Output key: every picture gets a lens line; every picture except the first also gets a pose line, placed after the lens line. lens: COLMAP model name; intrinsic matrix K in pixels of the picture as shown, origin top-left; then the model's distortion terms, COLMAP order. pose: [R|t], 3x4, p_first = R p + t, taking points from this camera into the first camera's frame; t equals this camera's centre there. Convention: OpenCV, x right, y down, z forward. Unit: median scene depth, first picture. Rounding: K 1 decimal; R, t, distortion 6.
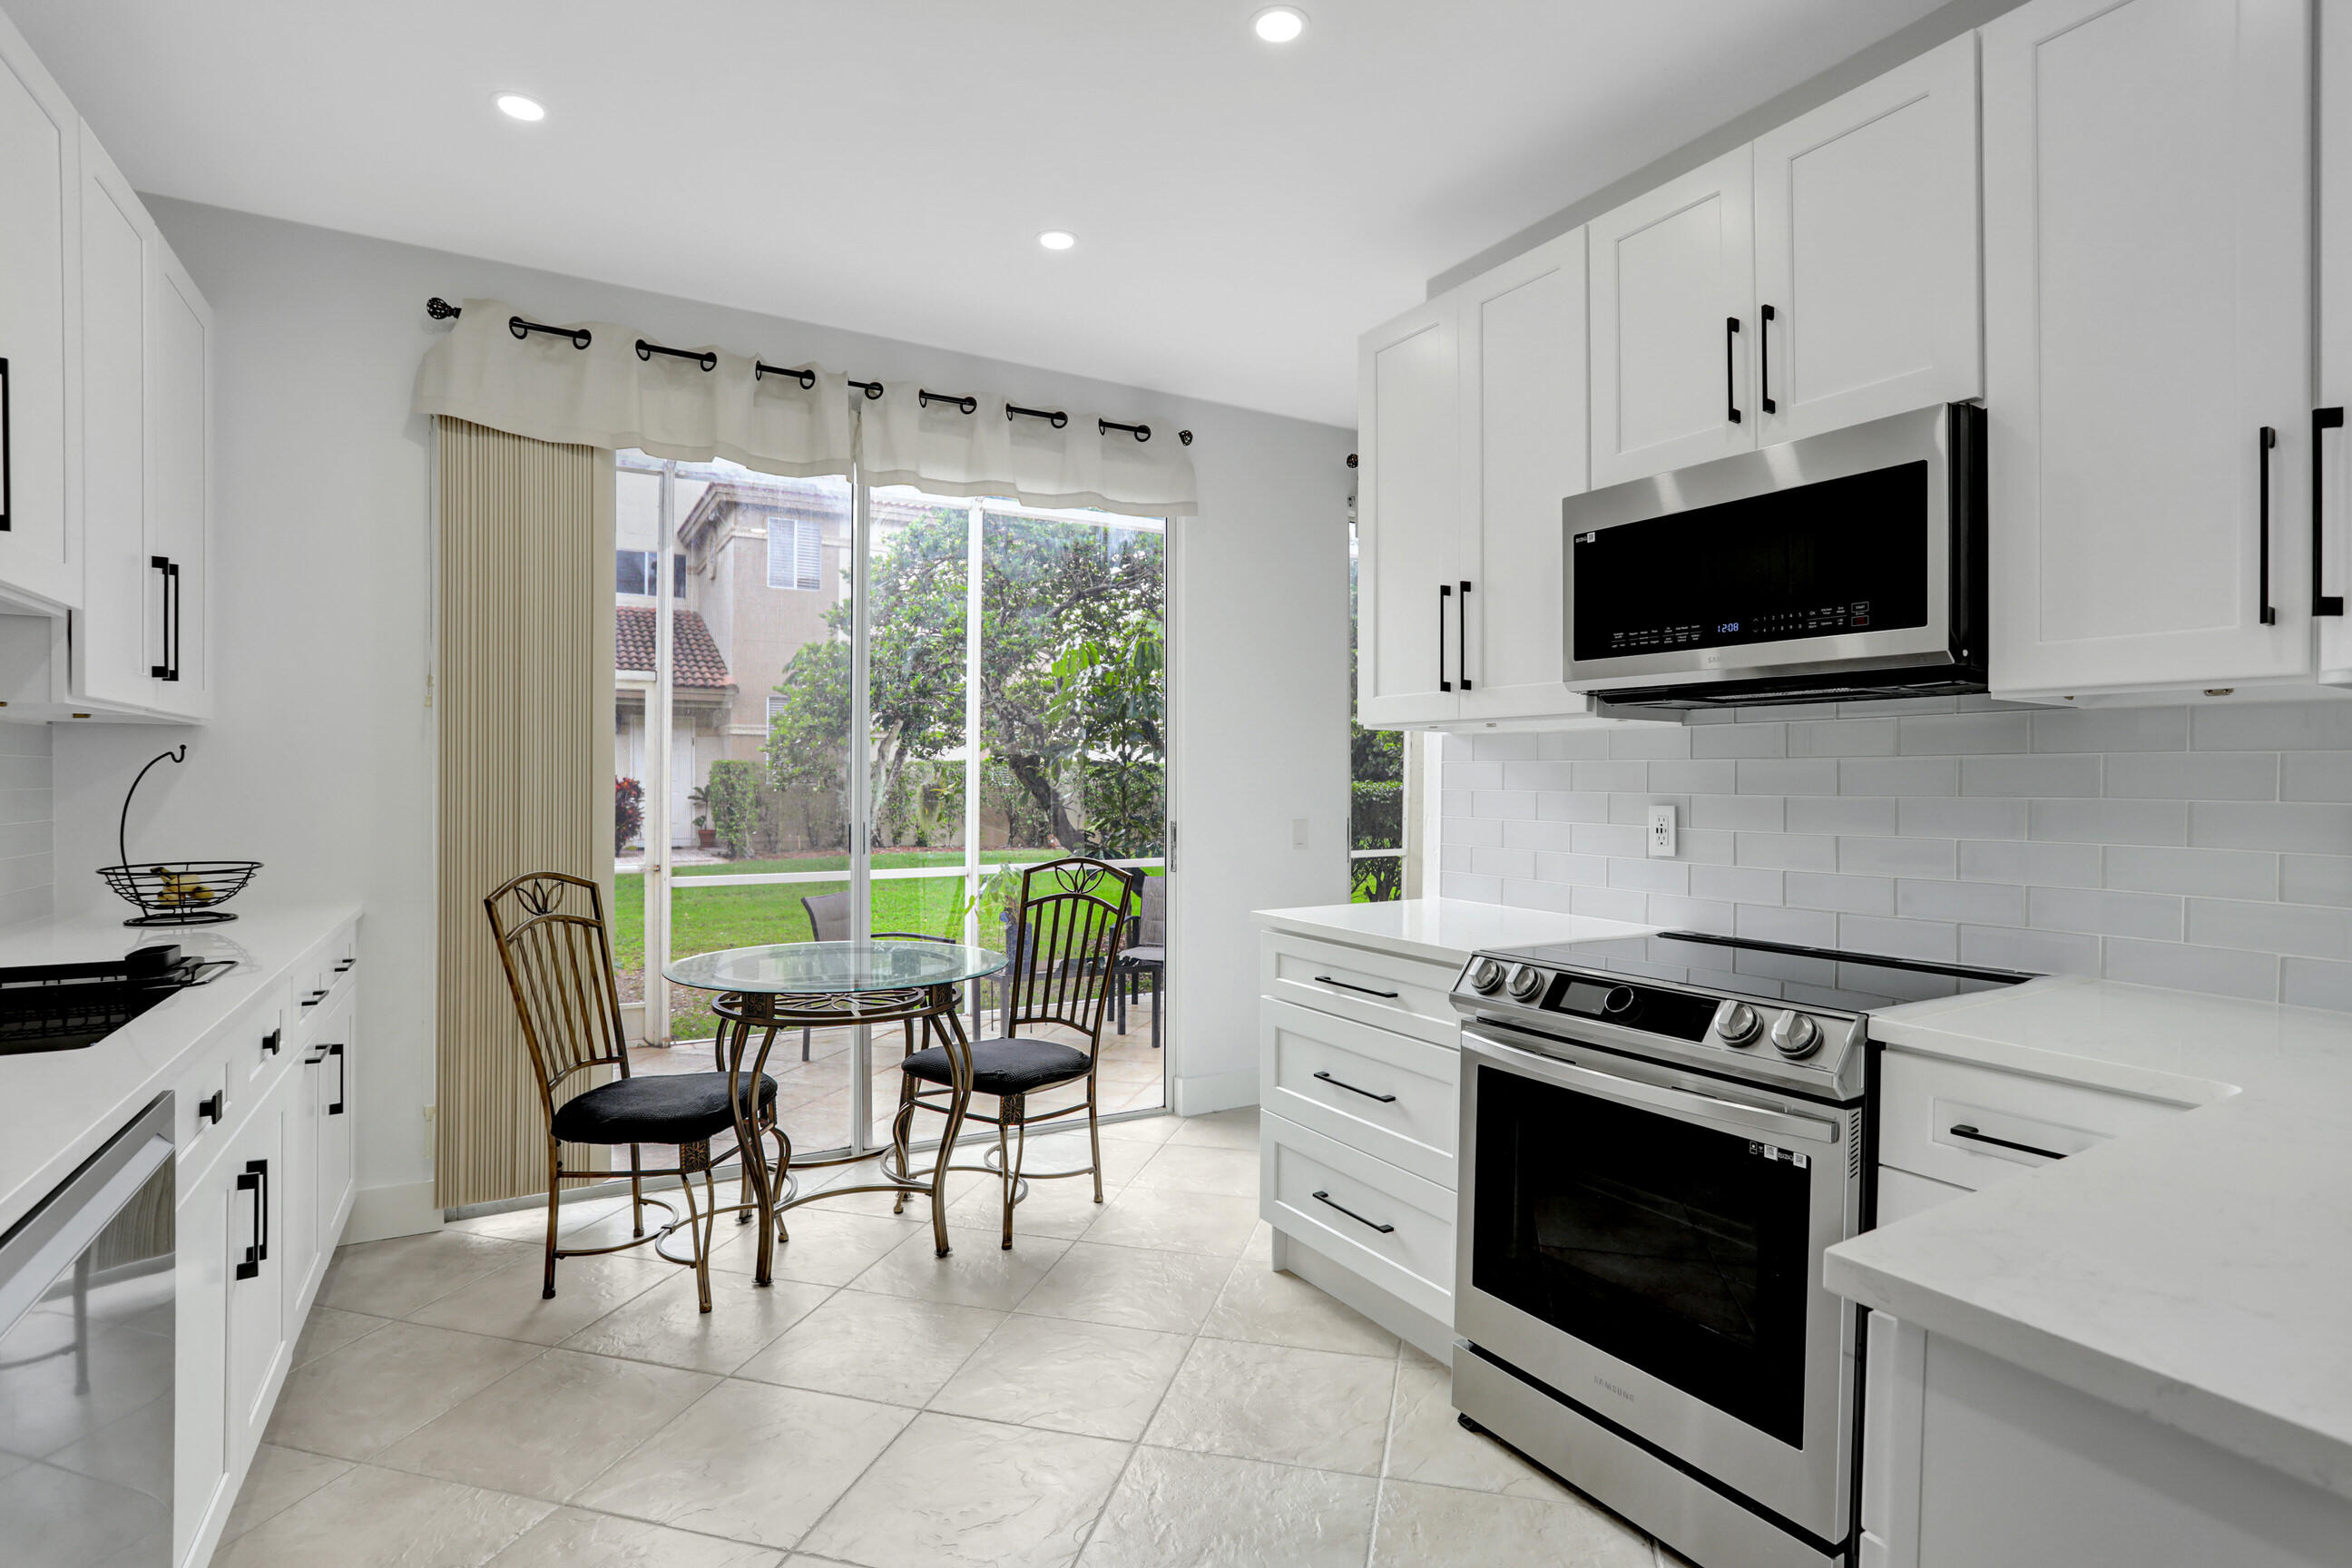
lens RADIAL K [[1157.8, 0, 1210.1], [0, 1157.8, 784.0], [0, 0, 1]] dist [-0.049479, 0.028425]
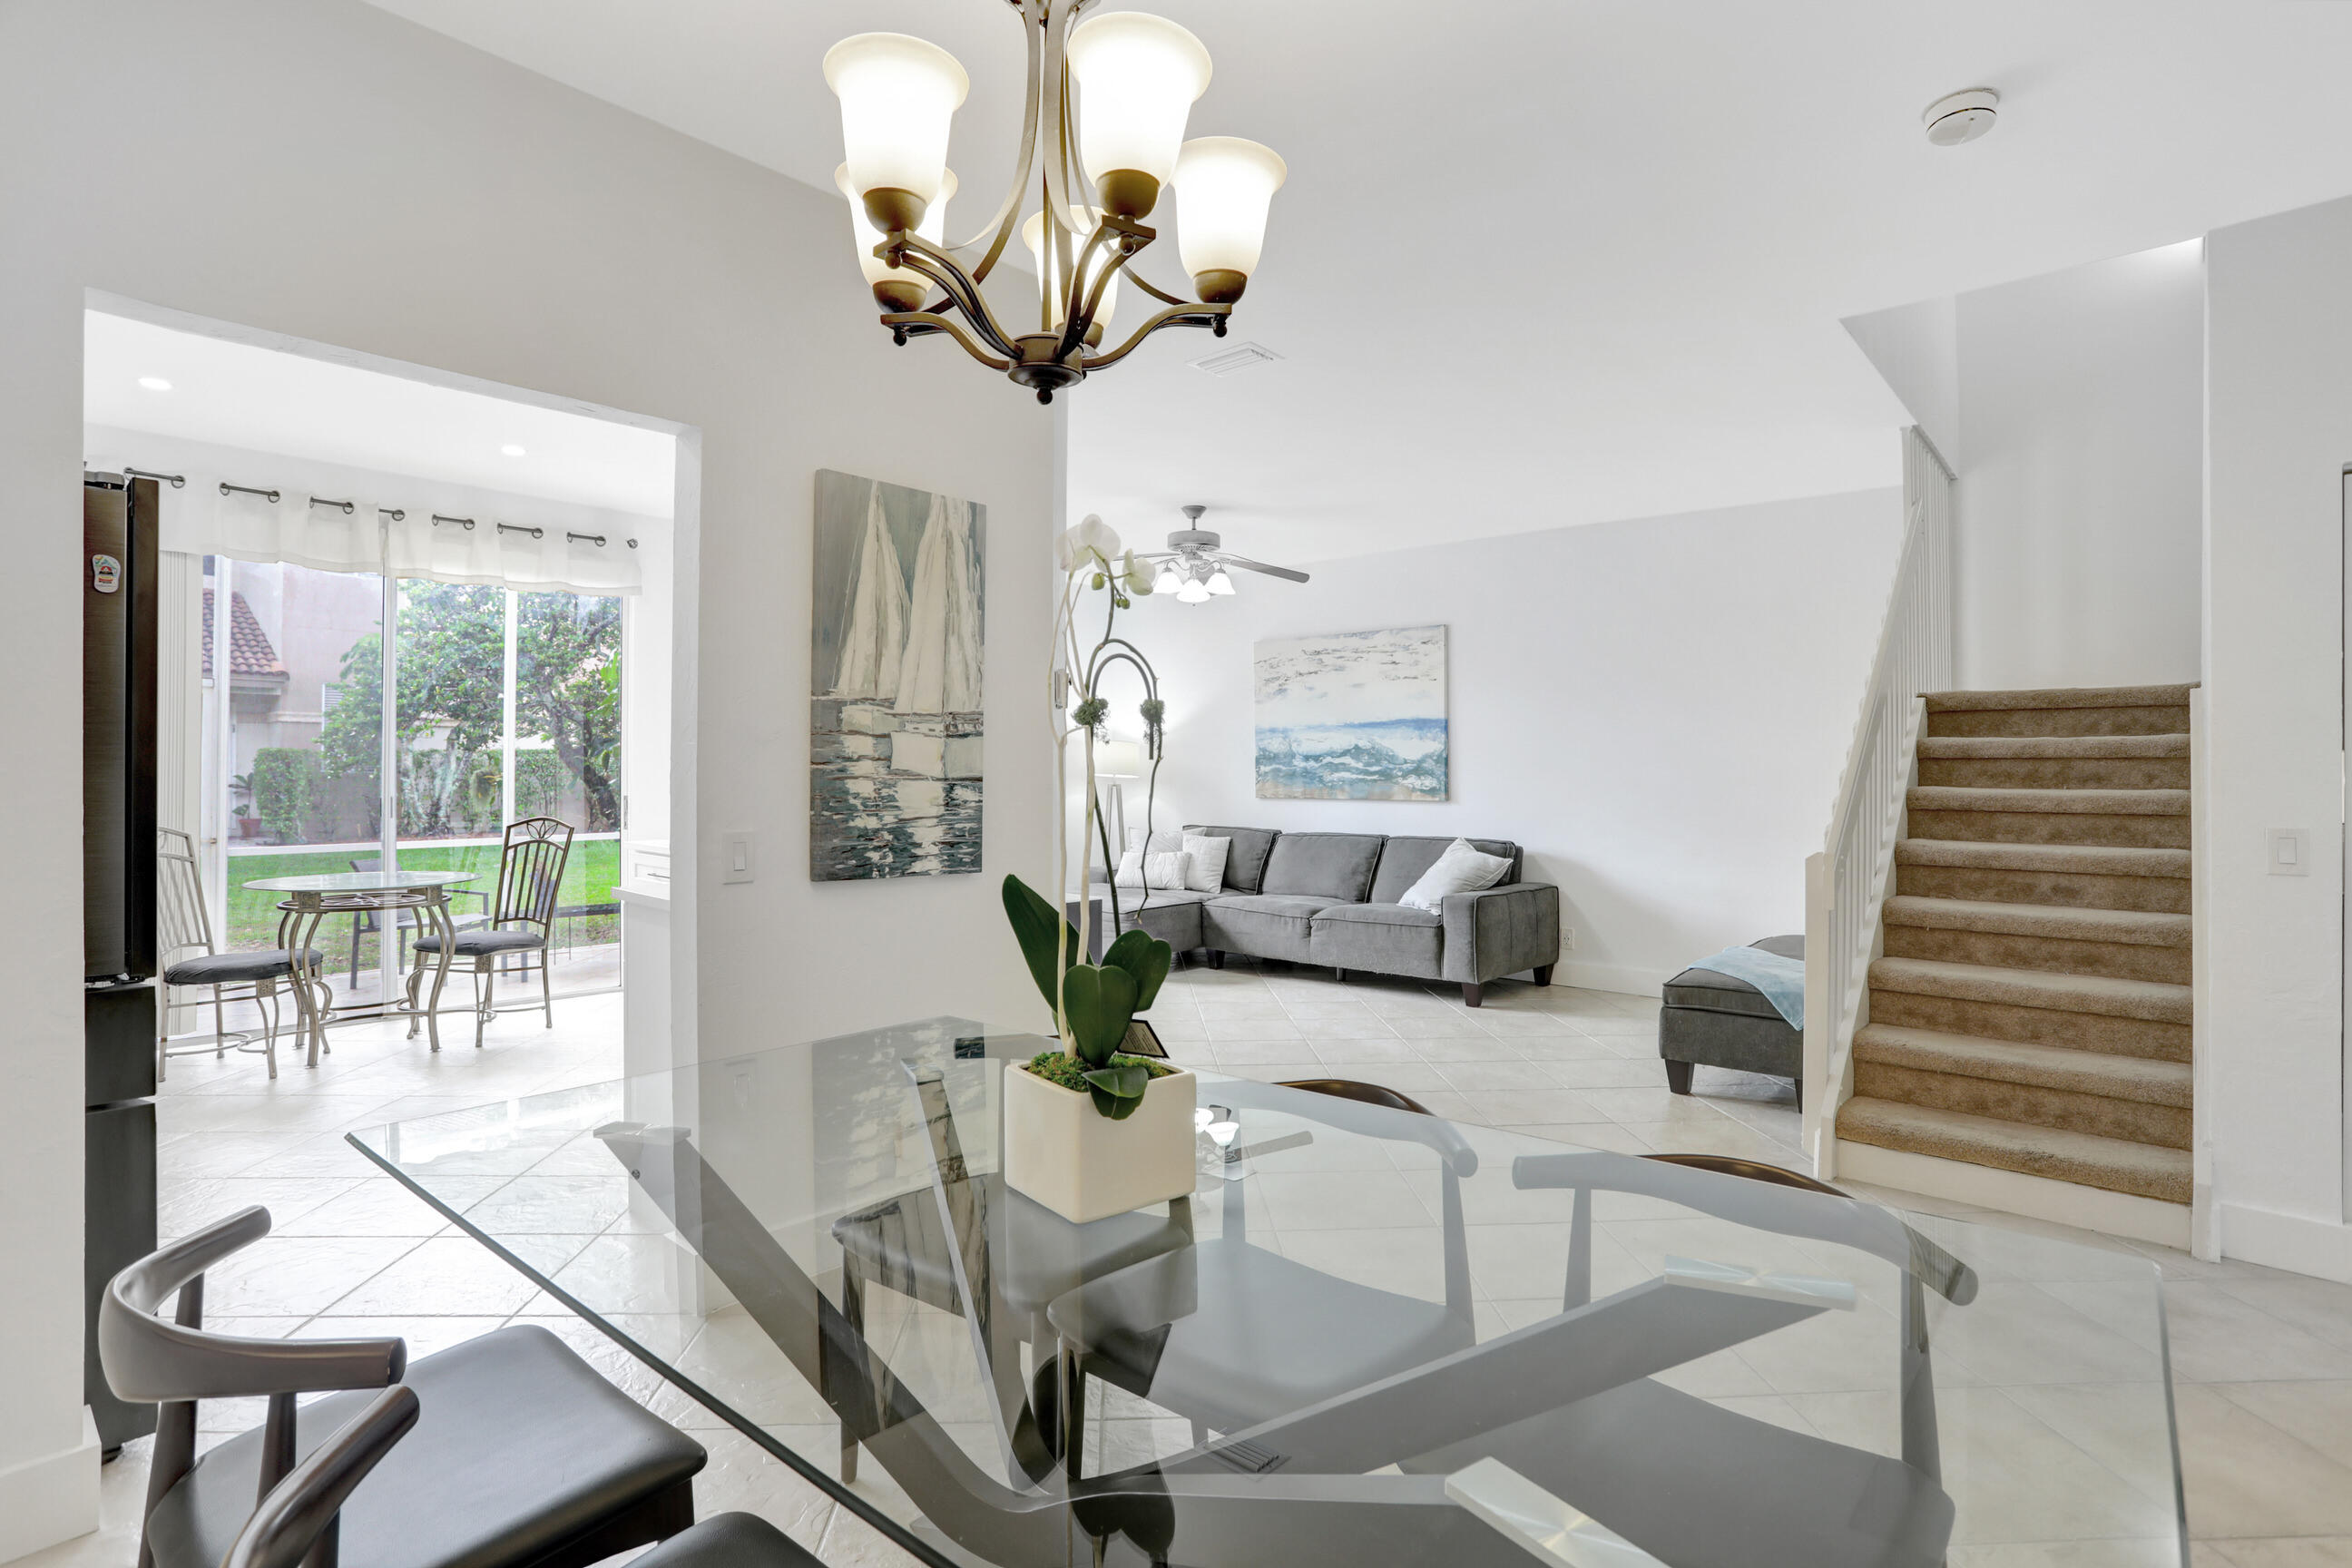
lens RADIAL K [[1165.3, 0, 1186.7], [0, 1165.3, 774.0], [0, 0, 1]] dist [-0.050641, 0.022057]
pose [[0.961014, 0.003436, 0.276477, 0.317470], [-0.003180, 0.999994, -0.001374, 0.003658], [-0.276480, 0.000441, 0.961020, -0.802937]]
